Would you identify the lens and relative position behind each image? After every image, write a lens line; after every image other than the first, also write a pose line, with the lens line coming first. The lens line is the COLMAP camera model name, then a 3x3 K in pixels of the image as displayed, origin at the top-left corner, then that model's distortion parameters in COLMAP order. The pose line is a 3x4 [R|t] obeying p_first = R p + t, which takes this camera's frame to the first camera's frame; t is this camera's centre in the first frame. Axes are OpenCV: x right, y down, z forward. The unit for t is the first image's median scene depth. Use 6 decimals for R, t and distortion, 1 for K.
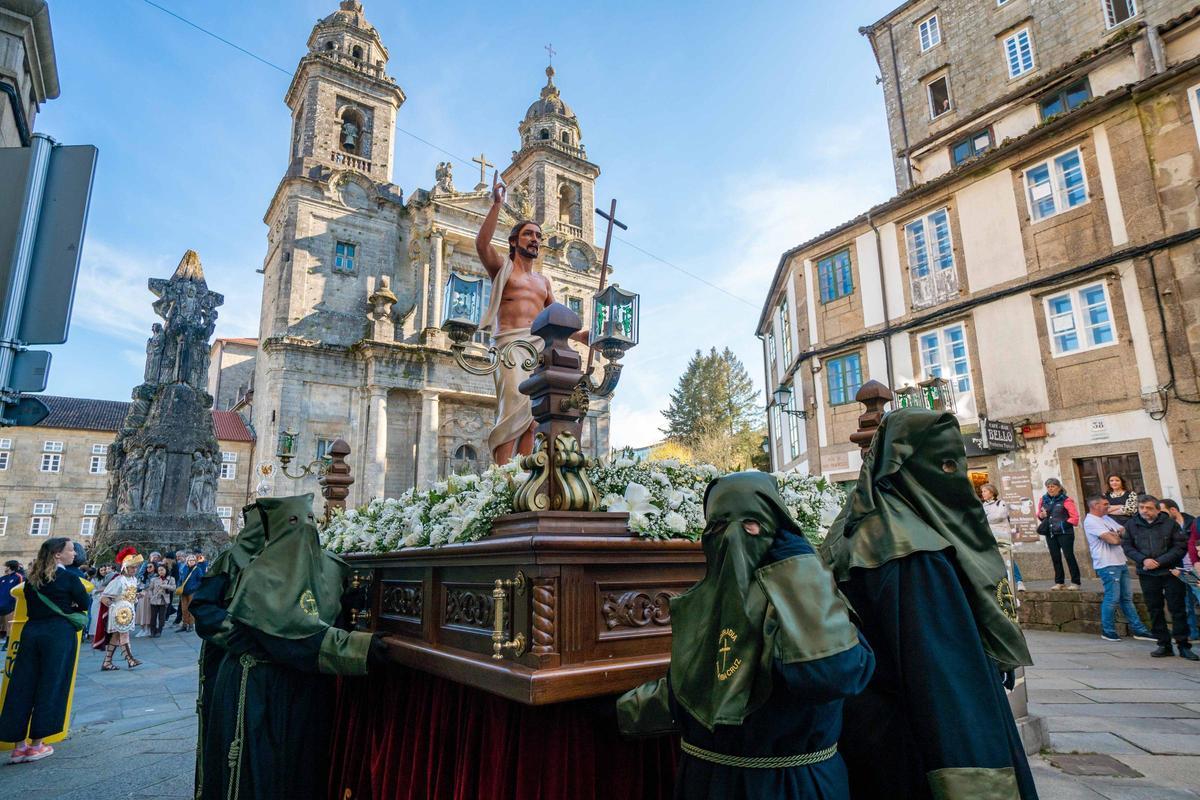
lens RADIAL K [[666.1, 0, 597.7], [0, 666.1, 401.8], [0, 0, 1]] dist [-0.033719, 0.027815]
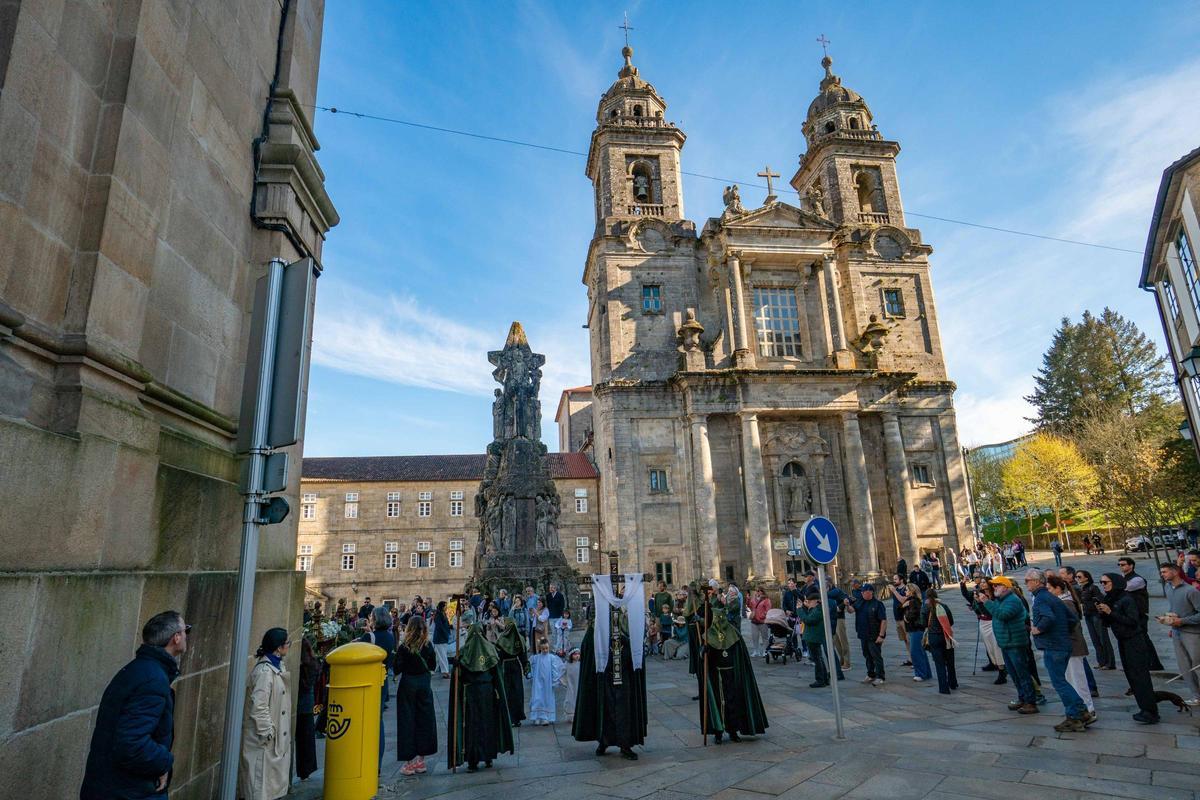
lens RADIAL K [[651.3, 0, 595.1], [0, 651.3, 401.1], [0, 0, 1]] dist [-0.033668, 0.022380]
pose [[0.870911, -0.138557, -0.471505, 0.012494], [0.125470, 0.990326, -0.059265, -0.003434], [0.475155, -0.007545, 0.879870, 0.031171]]
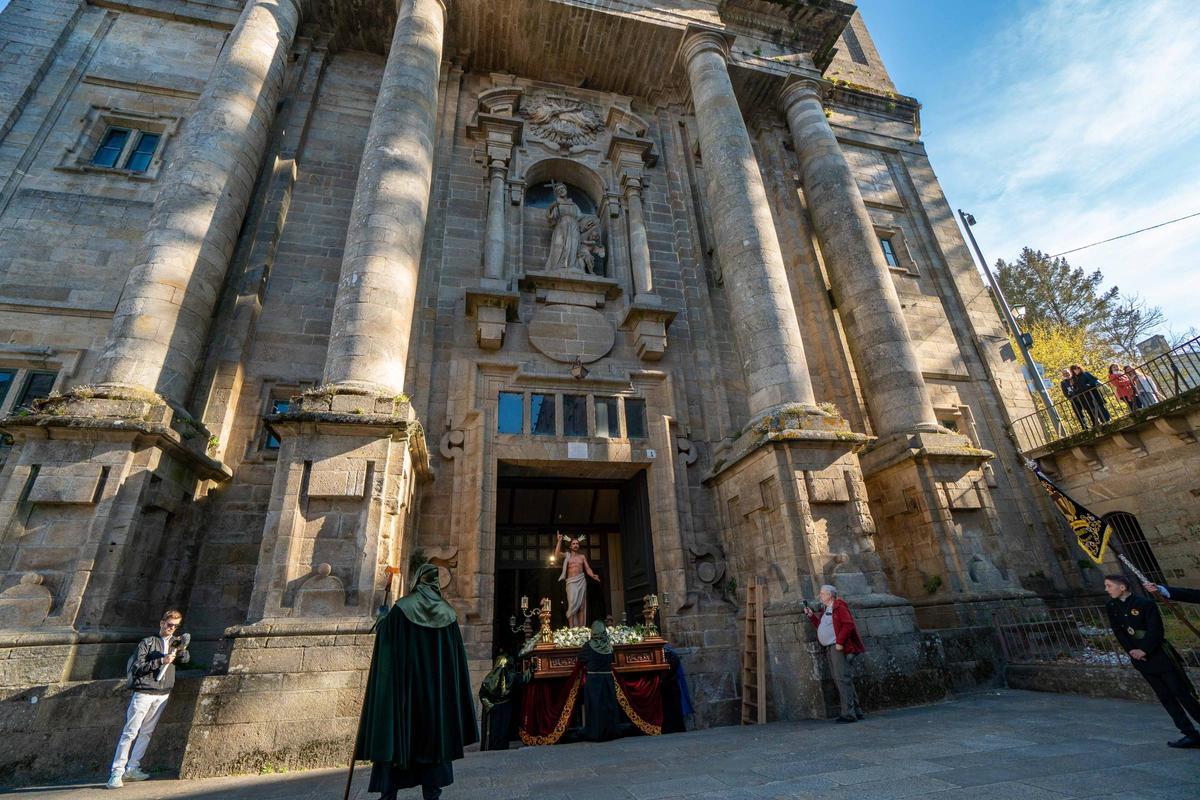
lens RADIAL K [[529.7, 0, 595.1], [0, 529.7, 399.9], [0, 0, 1]] dist [-0.064945, 0.024176]
pose [[0.918288, -0.197967, -0.342864, -0.121549], [0.121053, 0.964930, -0.232930, 0.286463], [0.376952, 0.172392, 0.910048, 0.868688]]
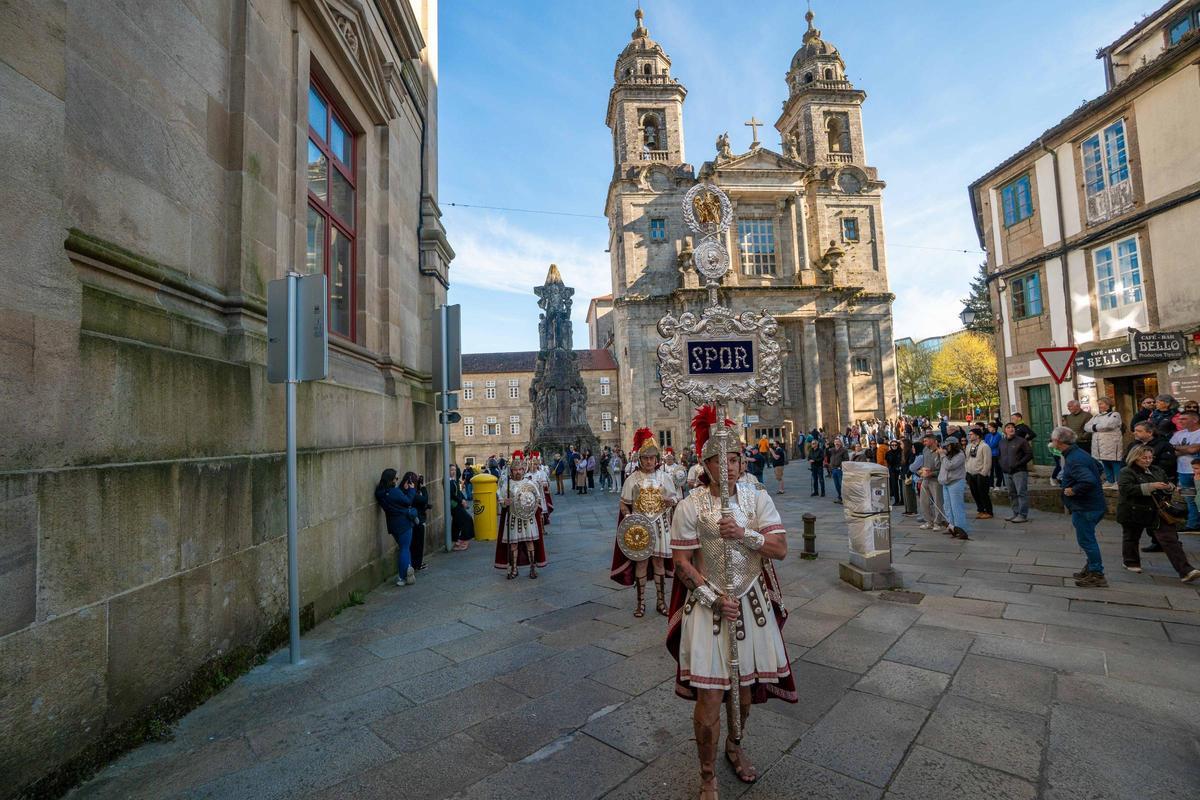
lens RADIAL K [[529.7, 0, 595.1], [0, 529.7, 399.9], [0, 0, 1]] dist [-0.064945, 0.024176]
pose [[0.845966, -0.053983, -0.530498, 0.070142], [0.138299, 0.983032, 0.120508, -0.022675], [0.514990, -0.175313, 0.839077, -0.043762]]
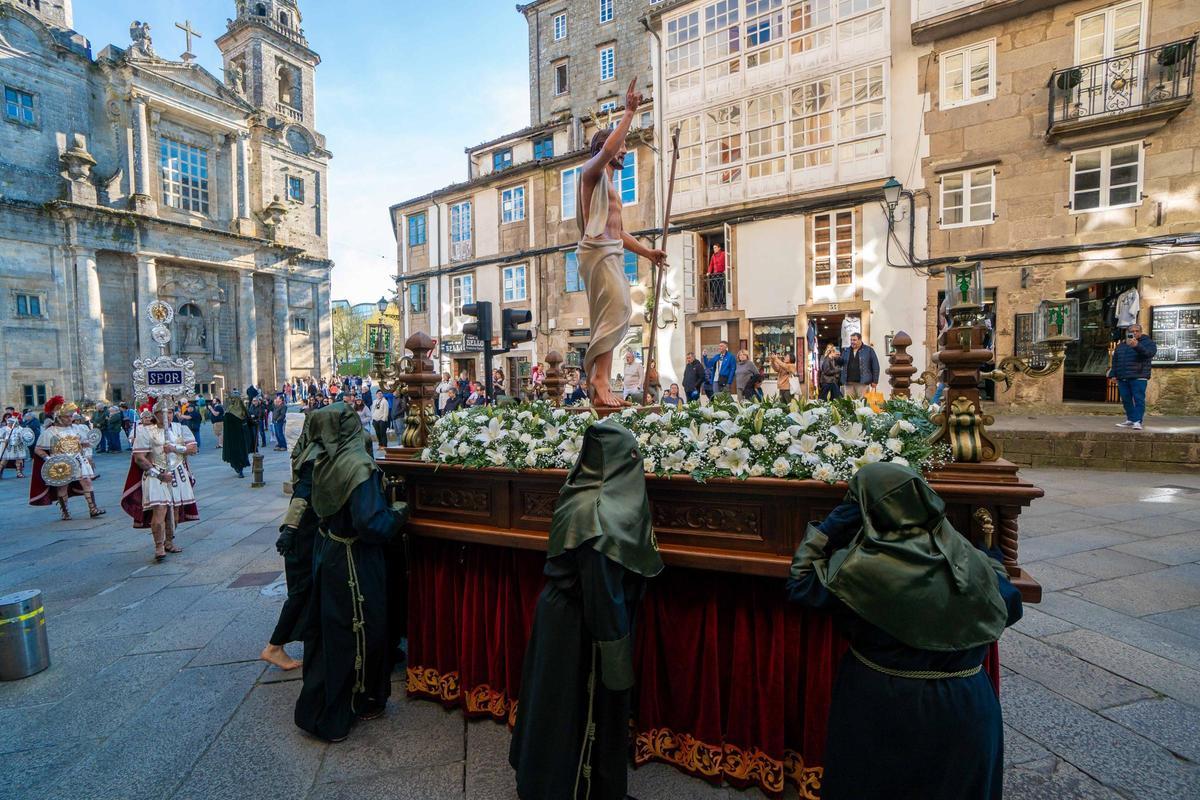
lens RADIAL K [[524.7, 0, 594.7], [0, 524.7, 401.8], [0, 0, 1]] dist [-0.062602, 0.021217]
pose [[0.907732, -0.023180, 0.418910, 0.076912], [-0.084263, 0.968055, 0.236155, -0.042721], [-0.411002, -0.249664, 0.876781, -0.121514]]
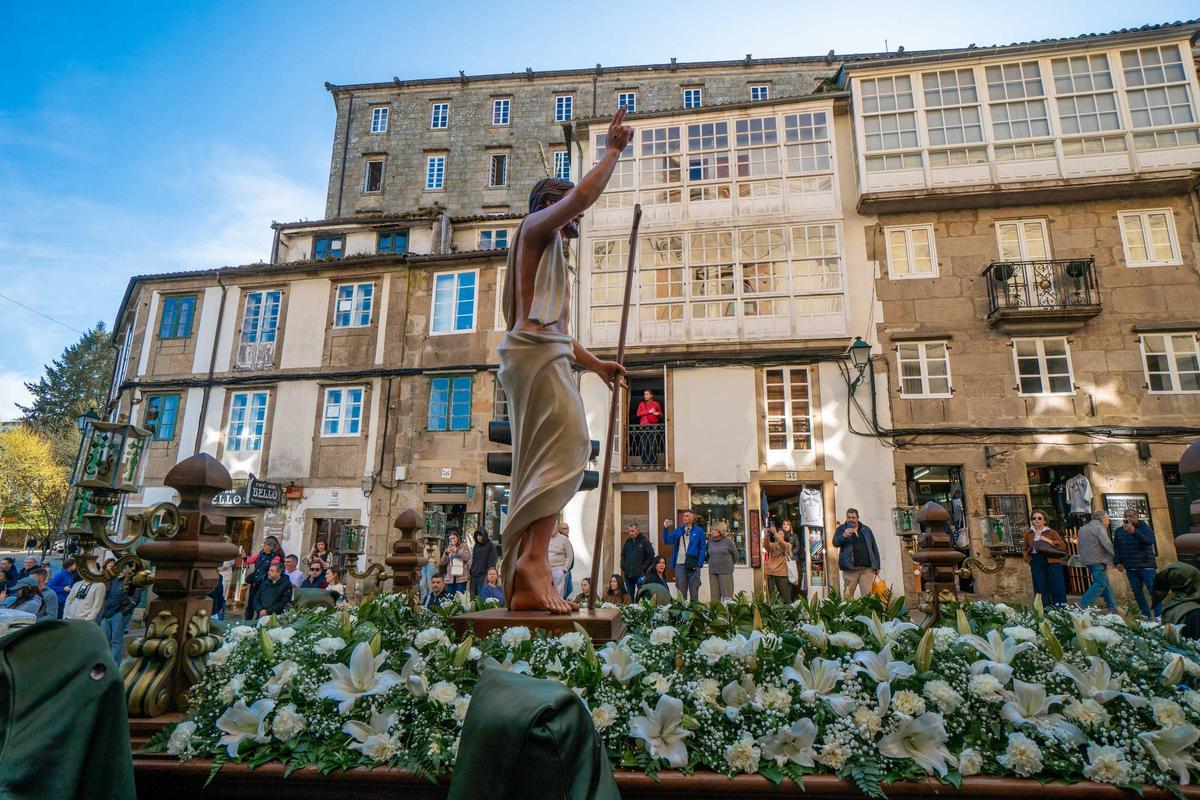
lens RADIAL K [[651.3, 0, 595.1], [0, 651.3, 401.1], [0, 0, 1]] dist [-0.033668, 0.022380]
pose [[0.678567, 0.191120, 0.709239, 0.039432], [-0.175785, 0.979753, -0.095833, -0.027670], [-0.713195, -0.059645, 0.698424, -0.061796]]
